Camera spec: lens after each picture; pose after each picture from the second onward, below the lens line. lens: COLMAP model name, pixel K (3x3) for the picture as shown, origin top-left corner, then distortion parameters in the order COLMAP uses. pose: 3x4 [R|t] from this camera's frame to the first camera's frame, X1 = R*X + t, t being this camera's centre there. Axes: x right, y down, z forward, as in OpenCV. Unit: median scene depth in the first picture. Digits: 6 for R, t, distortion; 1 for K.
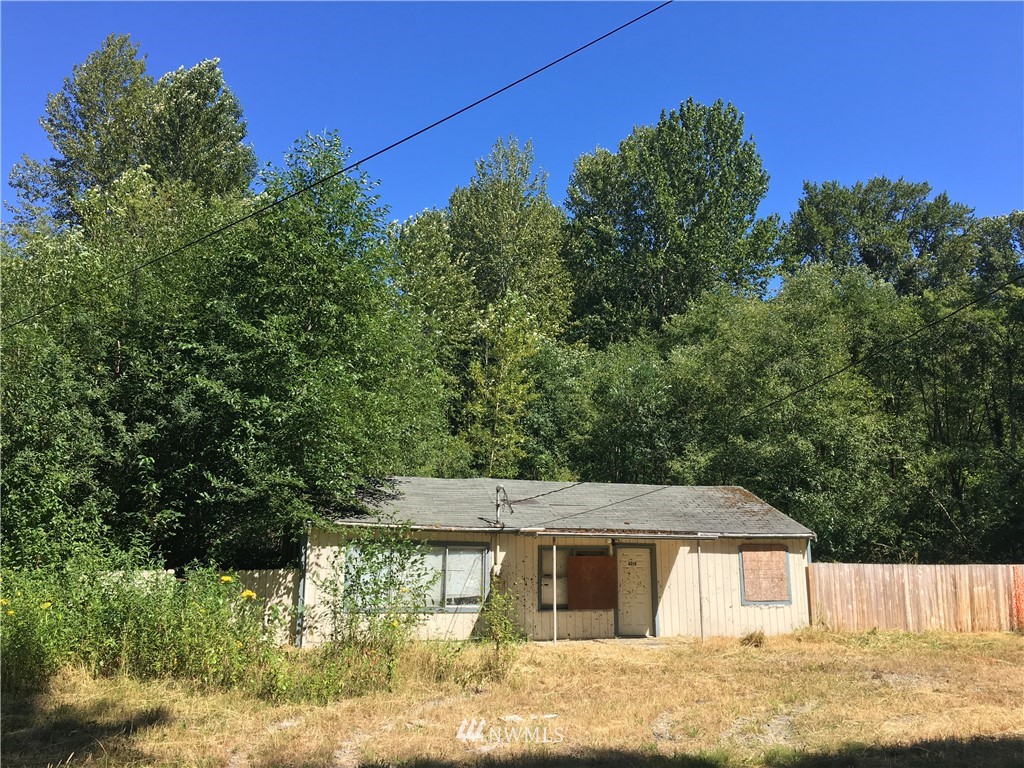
lens RADIAL K [[885.2, 0, 518.3], [0, 885.2, 372.2], [0, 0, 1]] dist [0.054750, -0.015050]
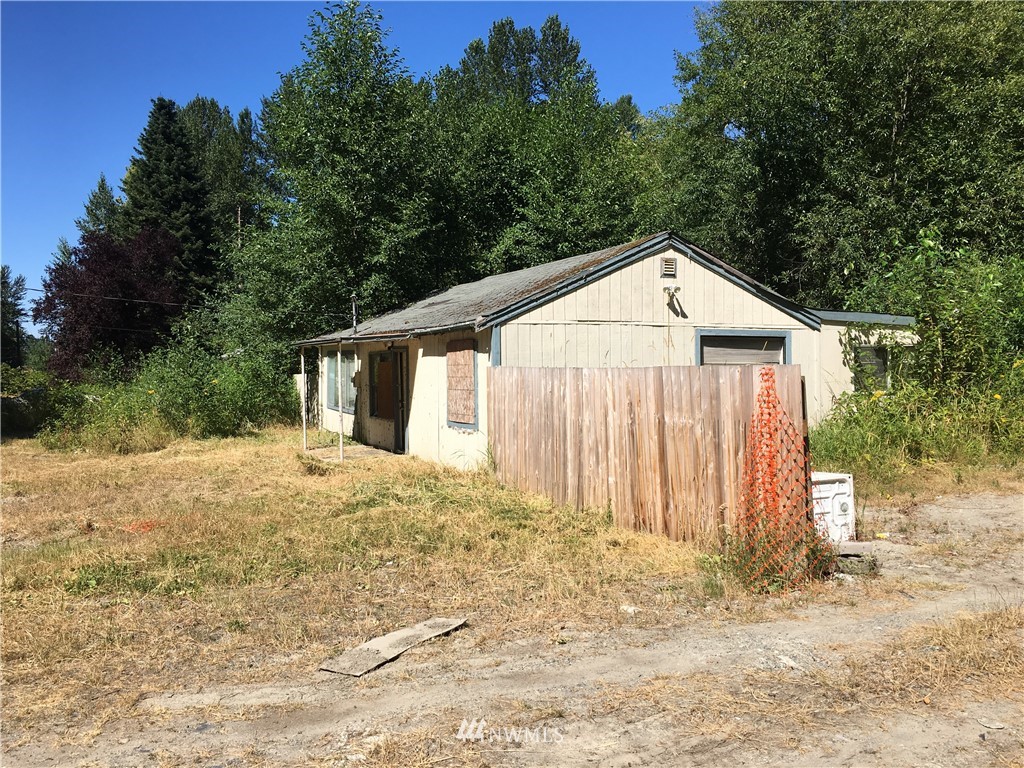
lens RADIAL K [[885.2, 0, 518.3], [0, 885.2, 372.2], [0, 0, 1]] dist [0.054750, -0.015050]
pose [[0.108161, 0.005671, -0.994117, 0.973582], [0.219850, 0.975088, 0.029482, 0.214843], [0.969519, -0.221746, 0.104220, 1.007803]]
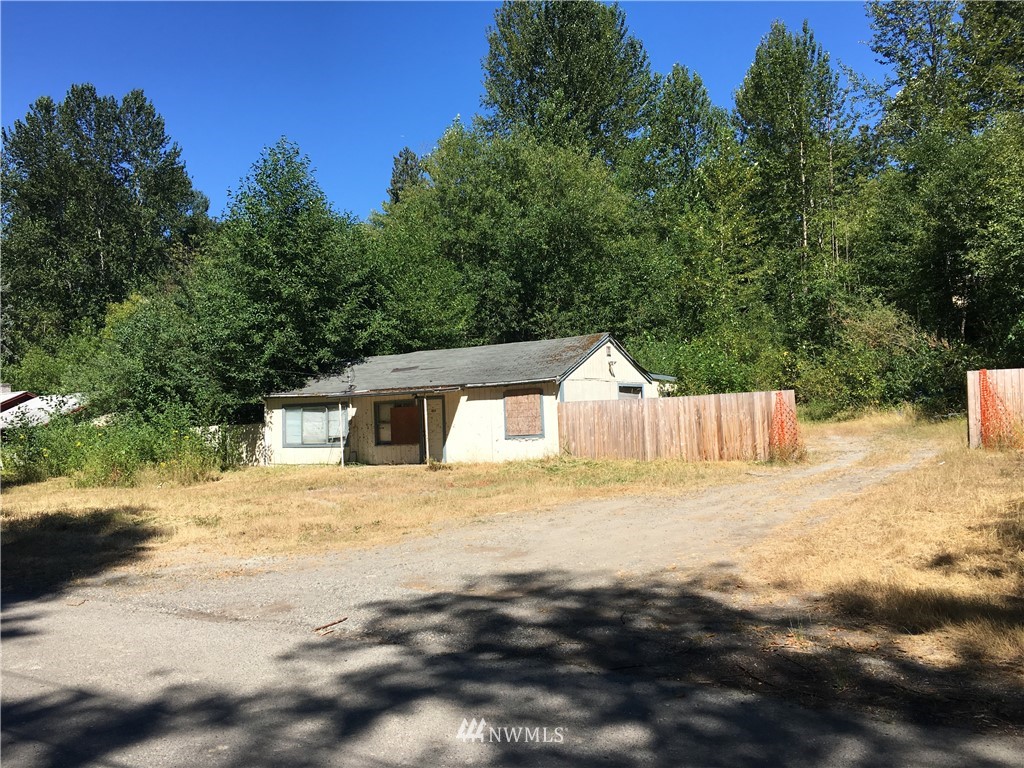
lens RADIAL K [[885.2, 0, 518.3], [0, 885.2, 372.2], [0, 0, 1]] dist [0.054750, -0.015050]
pose [[0.627837, -0.068969, -0.775283, 1.248330], [0.207720, 0.974787, 0.081498, 0.074947], [0.750115, -0.212209, 0.626334, 0.264528]]
